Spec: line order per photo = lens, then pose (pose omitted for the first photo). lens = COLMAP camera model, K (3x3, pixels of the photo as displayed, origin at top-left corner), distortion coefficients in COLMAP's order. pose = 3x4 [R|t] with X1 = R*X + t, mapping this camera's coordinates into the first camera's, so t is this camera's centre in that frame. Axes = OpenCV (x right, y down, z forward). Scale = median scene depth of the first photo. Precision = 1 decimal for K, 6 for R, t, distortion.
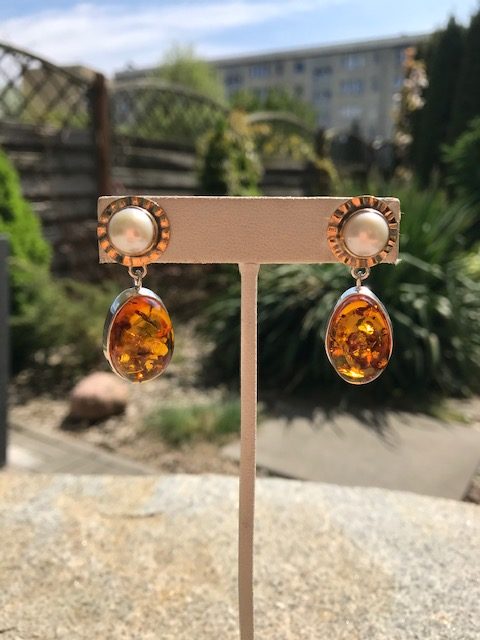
lens RADIAL K [[542.8, 0, 240.0], [0, 542.8, 320.0], [0, 0, 1]] dist [-0.011929, -0.000143]
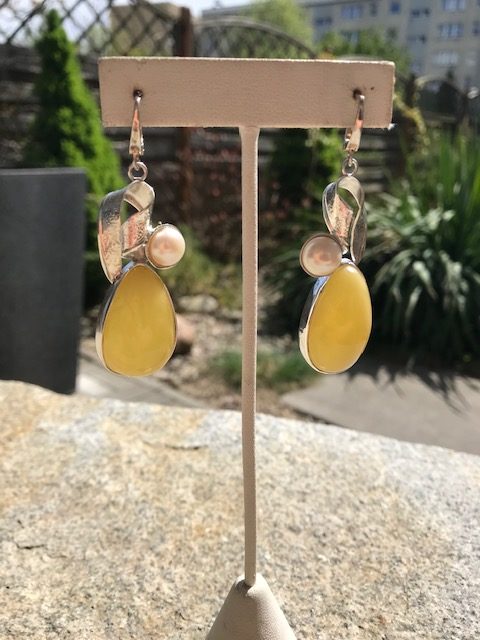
lens RADIAL K [[542.8, 0, 240.0], [0, 542.8, 320.0], [0, 0, 1]] dist [-0.011929, -0.000143]
pose [[0.989413, 0.079767, -0.121238, 0.014628], [-0.068039, 0.992860, 0.097976, 0.043283], [0.128187, -0.088690, 0.987776, 0.102856]]
